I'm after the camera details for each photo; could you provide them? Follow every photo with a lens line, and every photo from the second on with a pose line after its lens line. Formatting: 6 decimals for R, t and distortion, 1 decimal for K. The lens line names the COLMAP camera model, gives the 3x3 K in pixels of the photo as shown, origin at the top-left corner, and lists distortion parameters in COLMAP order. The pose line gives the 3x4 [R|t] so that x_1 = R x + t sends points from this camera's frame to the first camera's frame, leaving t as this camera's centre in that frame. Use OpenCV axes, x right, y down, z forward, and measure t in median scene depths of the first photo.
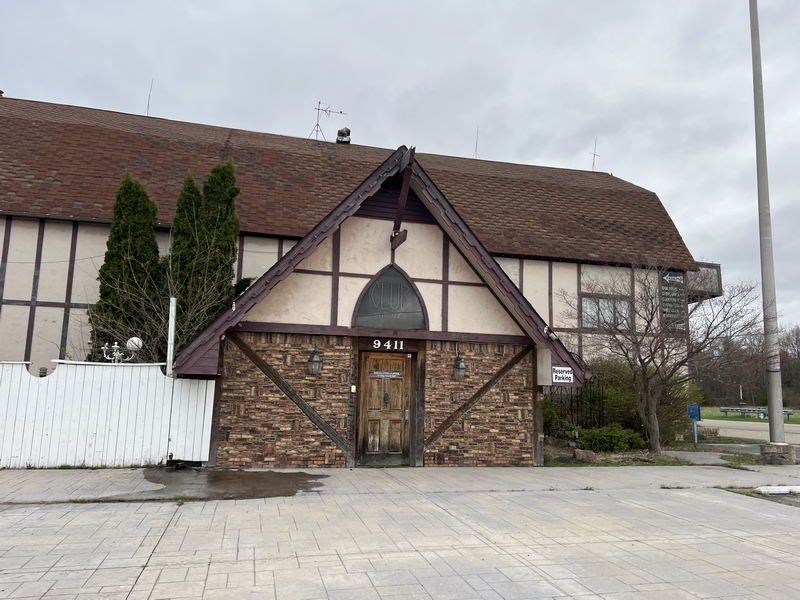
lens RADIAL K [[609.3, 0, 400.0], [0, 609.3, 300.0], [0, 0, 1]] dist [0.117434, -0.000065]
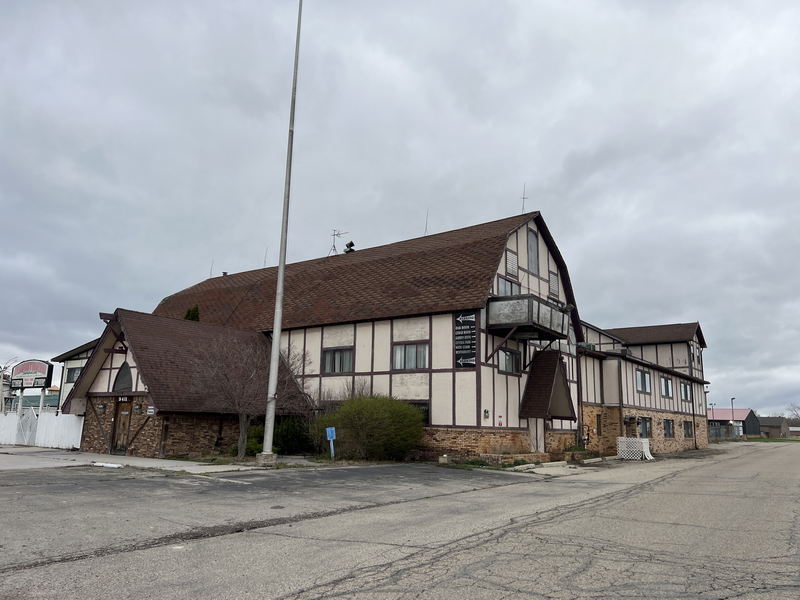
lens RADIAL K [[606.4, 0, 400.0], [0, 606.4, 300.0], [0, 0, 1]] dist [-0.051561, -0.004357]
pose [[0.637670, -0.175094, -0.750146, 2.160714], [0.115295, 0.984549, -0.131799, 0.115870], [0.761632, -0.002444, 0.648005, 0.364688]]
